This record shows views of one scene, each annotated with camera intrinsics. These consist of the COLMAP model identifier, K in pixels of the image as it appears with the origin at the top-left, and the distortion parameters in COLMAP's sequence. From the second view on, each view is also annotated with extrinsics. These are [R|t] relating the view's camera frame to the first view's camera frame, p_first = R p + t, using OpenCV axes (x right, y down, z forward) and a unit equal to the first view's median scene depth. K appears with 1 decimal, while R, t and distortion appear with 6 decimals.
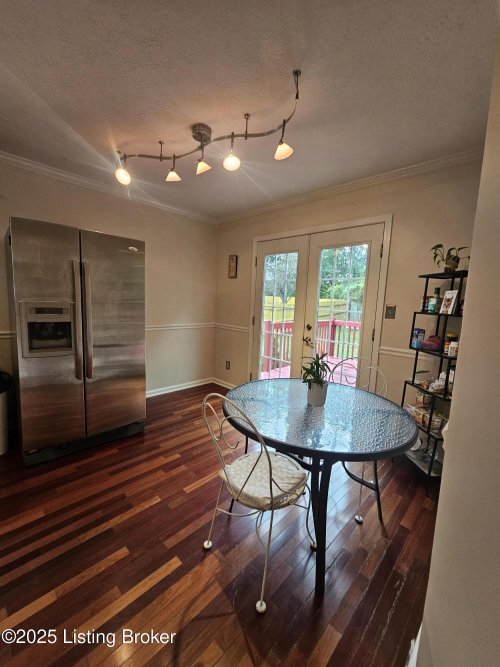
lens RADIAL K [[270.9, 0, 249.8], [0, 270.9, 333.7], [0, 0, 1]] dist [-0.001119, 0.001499]
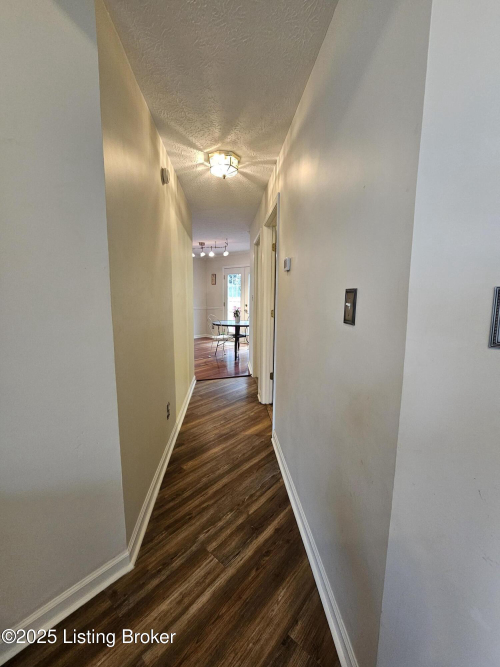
lens RADIAL K [[270.9, 0, 250.7], [0, 270.9, 333.0], [0, 0, 1]] dist [-0.001119, 0.001499]
pose [[0.997494, -0.039831, 0.058477, 0.091104], [0.039518, 0.999198, 0.006500, 0.177810], [-0.058689, -0.004173, 0.998268, -1.197047]]
